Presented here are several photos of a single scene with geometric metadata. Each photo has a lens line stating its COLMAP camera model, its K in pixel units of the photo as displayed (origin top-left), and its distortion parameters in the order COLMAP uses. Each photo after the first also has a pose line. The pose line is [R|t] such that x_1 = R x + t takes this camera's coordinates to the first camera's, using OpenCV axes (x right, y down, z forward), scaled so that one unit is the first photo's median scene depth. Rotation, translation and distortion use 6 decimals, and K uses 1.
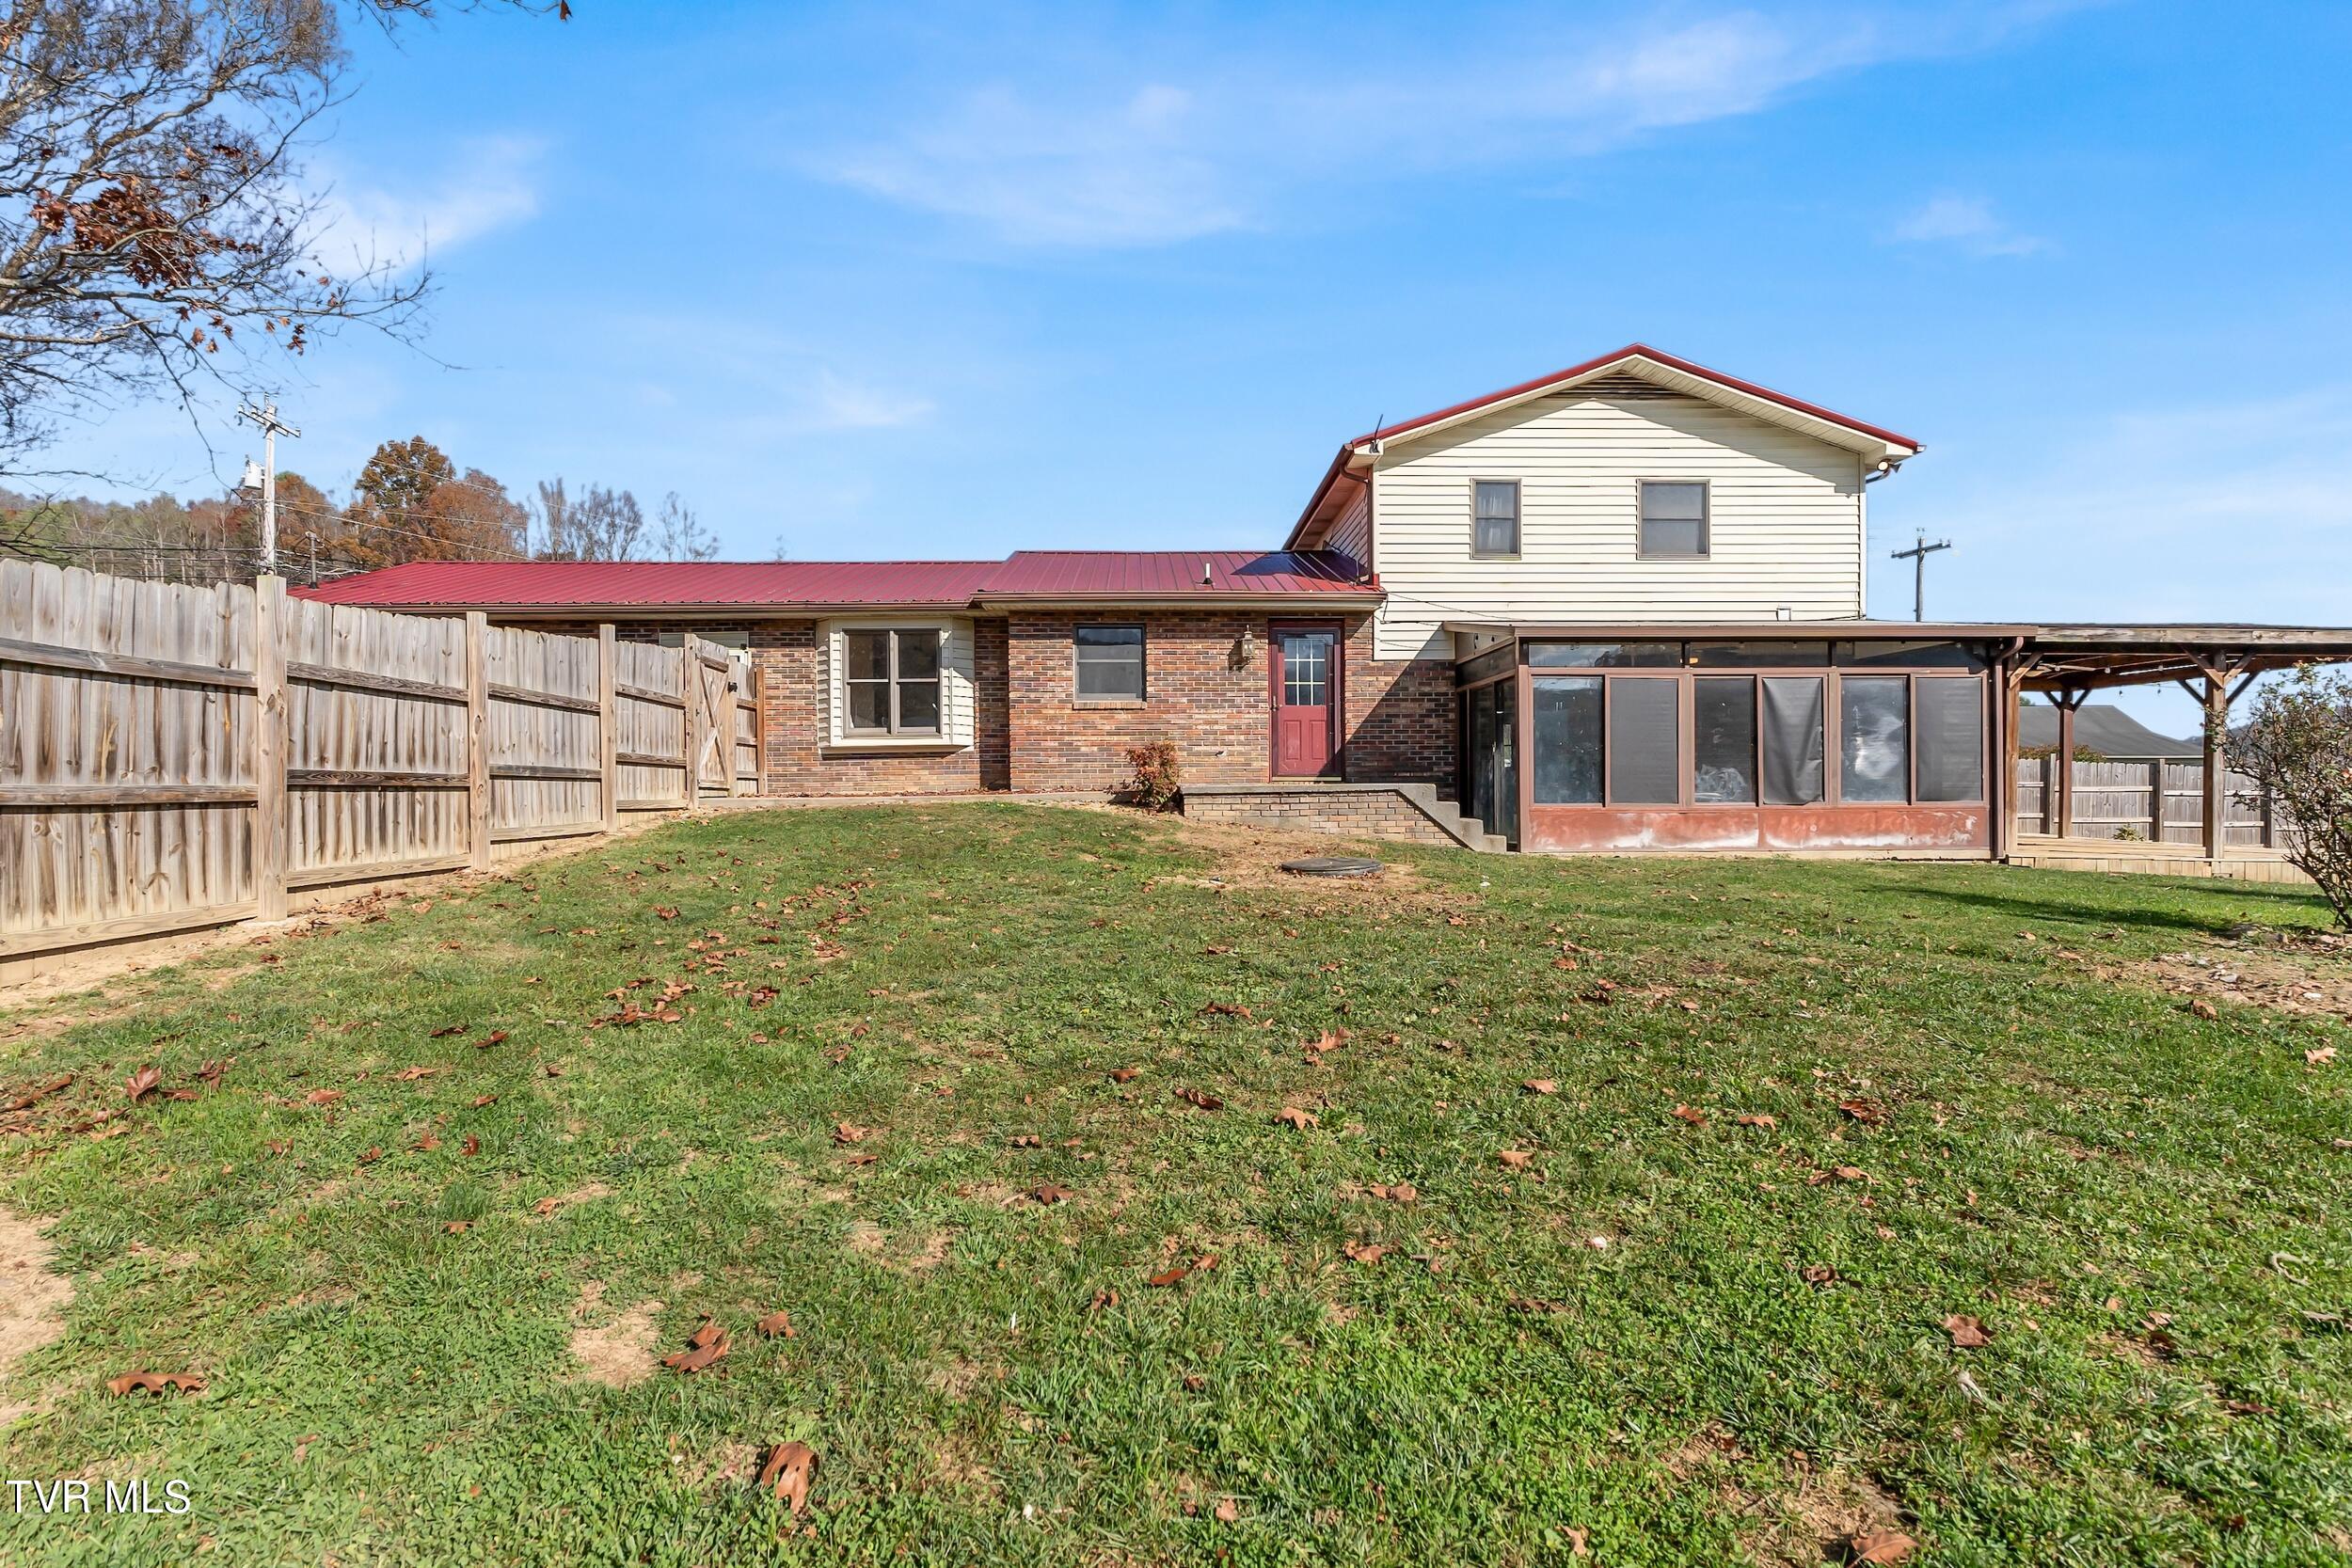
lens RADIAL K [[1134.7, 0, 1169.4], [0, 1134.7, 790.3], [0, 0, 1]] dist [-0.002115, 0.000020]
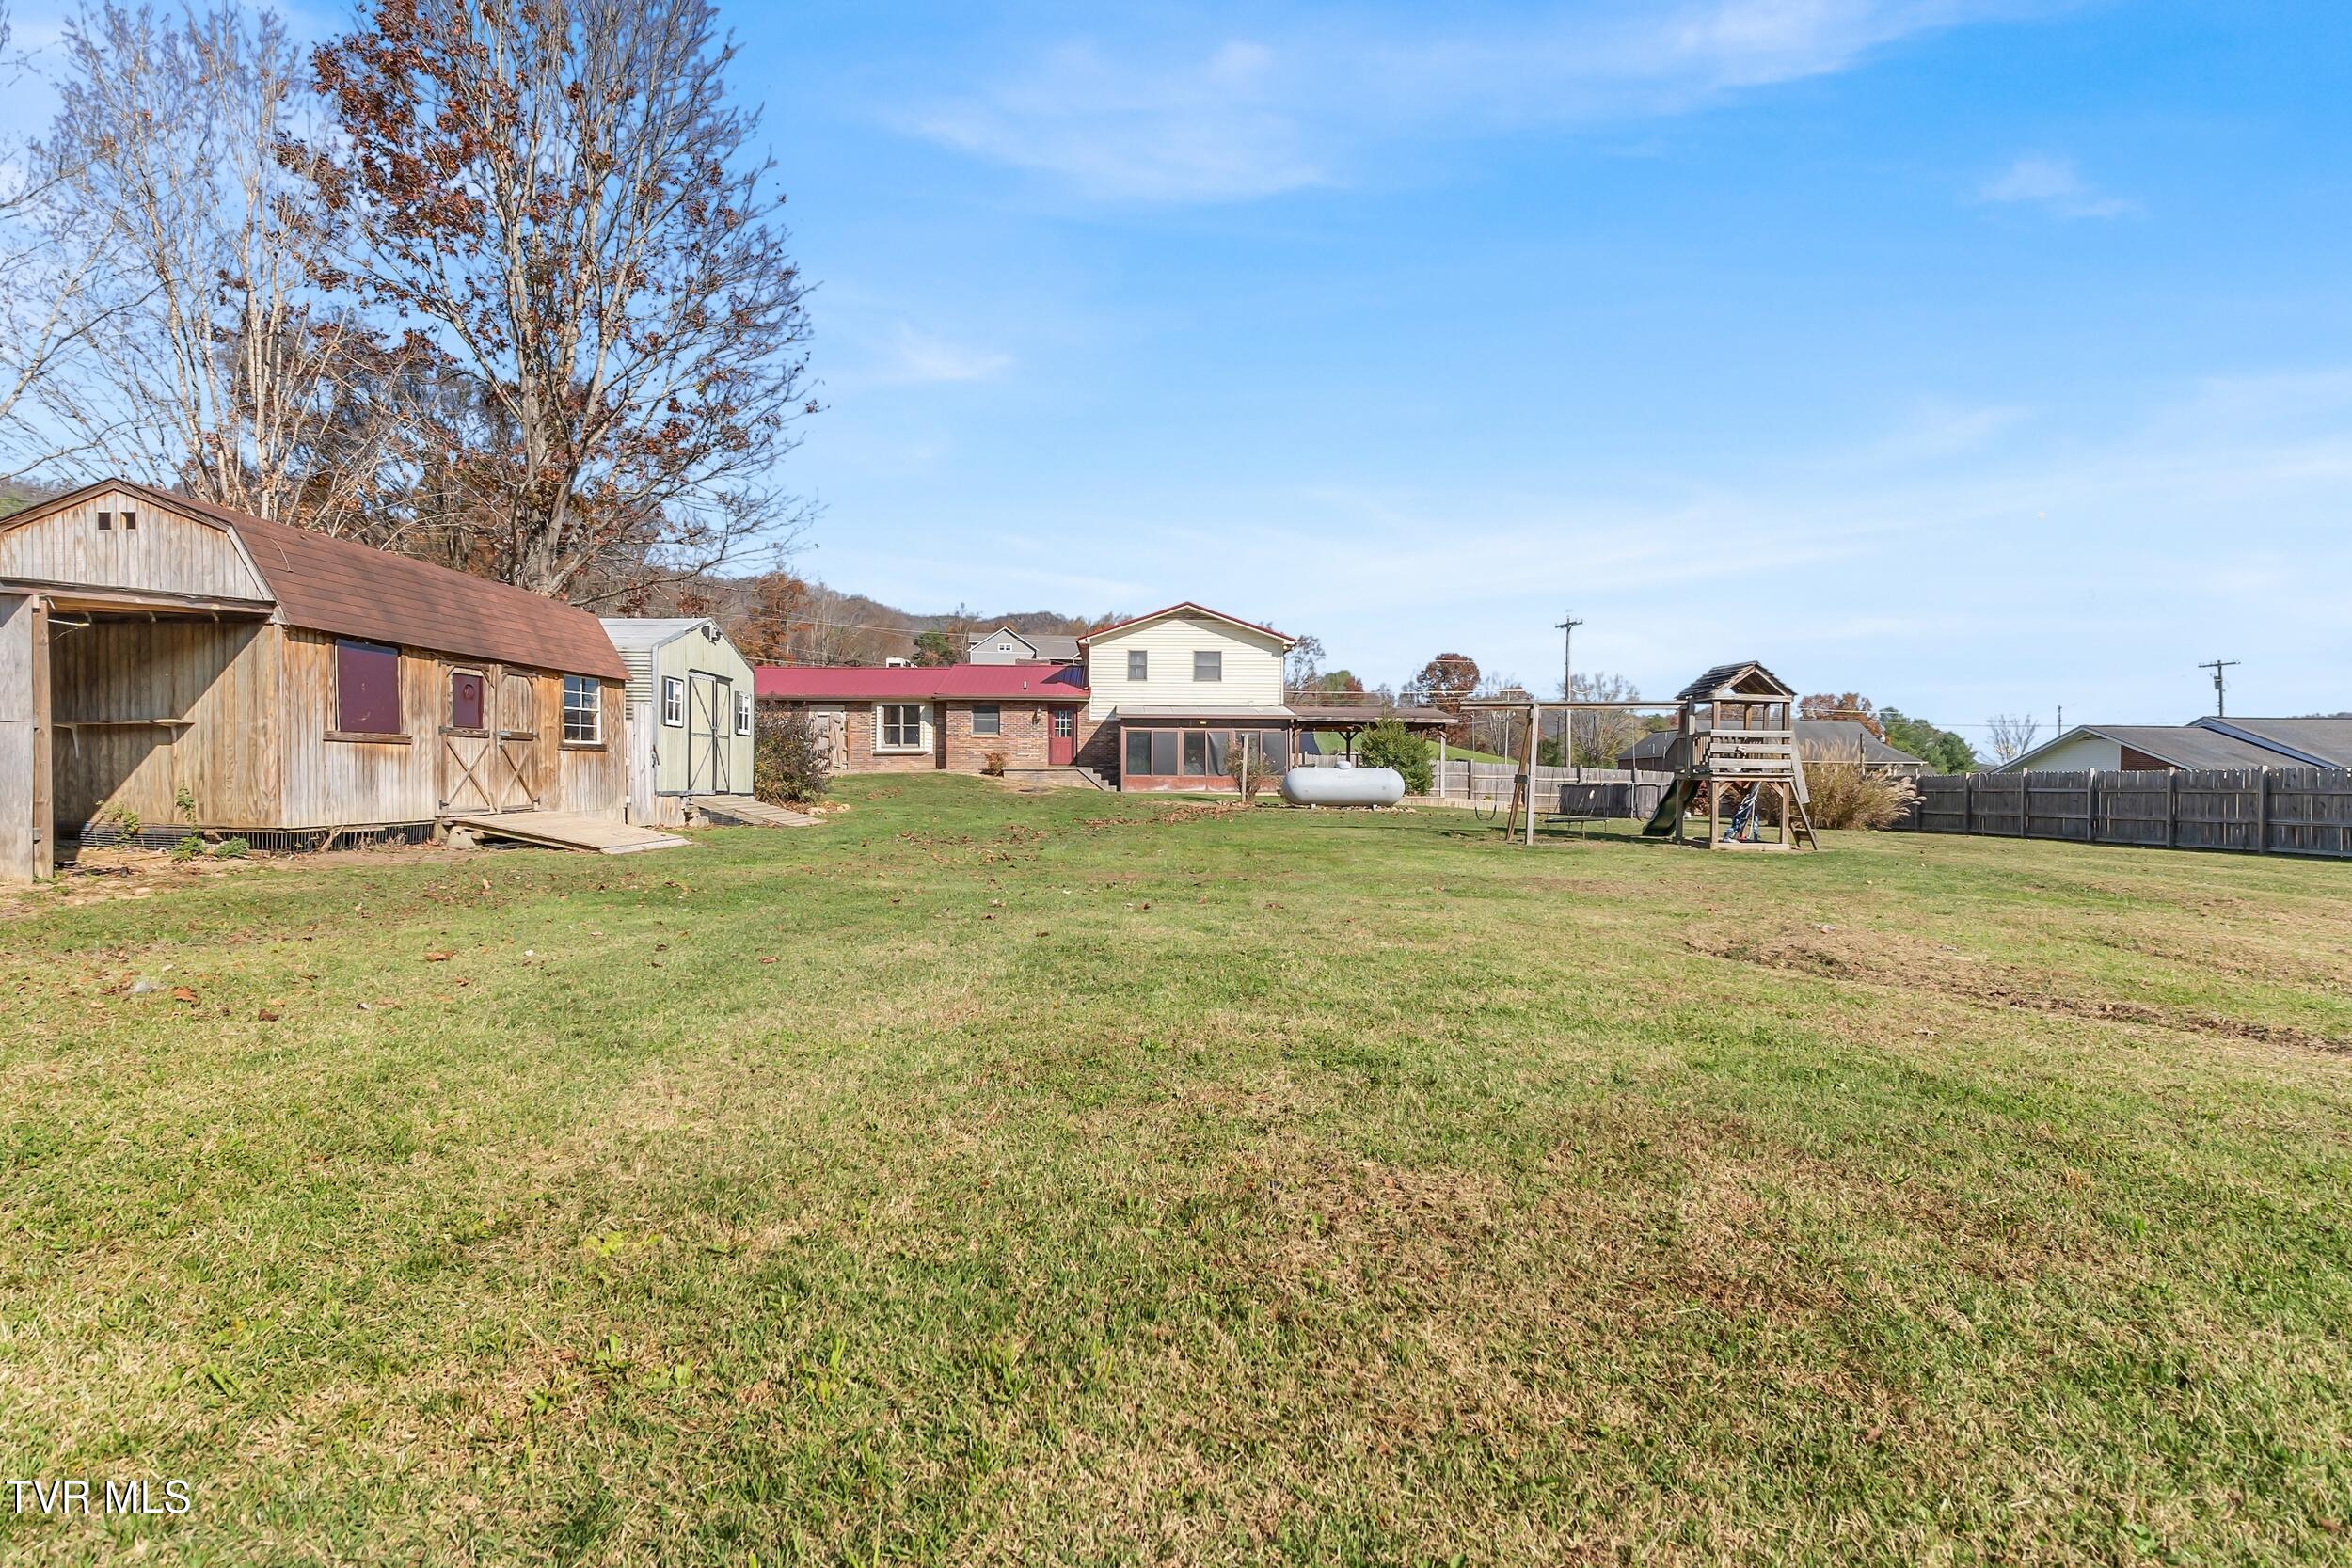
lens RADIAL K [[1134.7, 0, 1183.2], [0, 1134.7, 789.4], [0, 0, 1]] dist [-0.002115, 0.000020]
pose [[0.999685, 0.011315, 0.022395, 0.338745], [-0.011427, 0.999923, 0.004847, 0.027459], [-0.022338, -0.005101, 0.999737, -1.585515]]
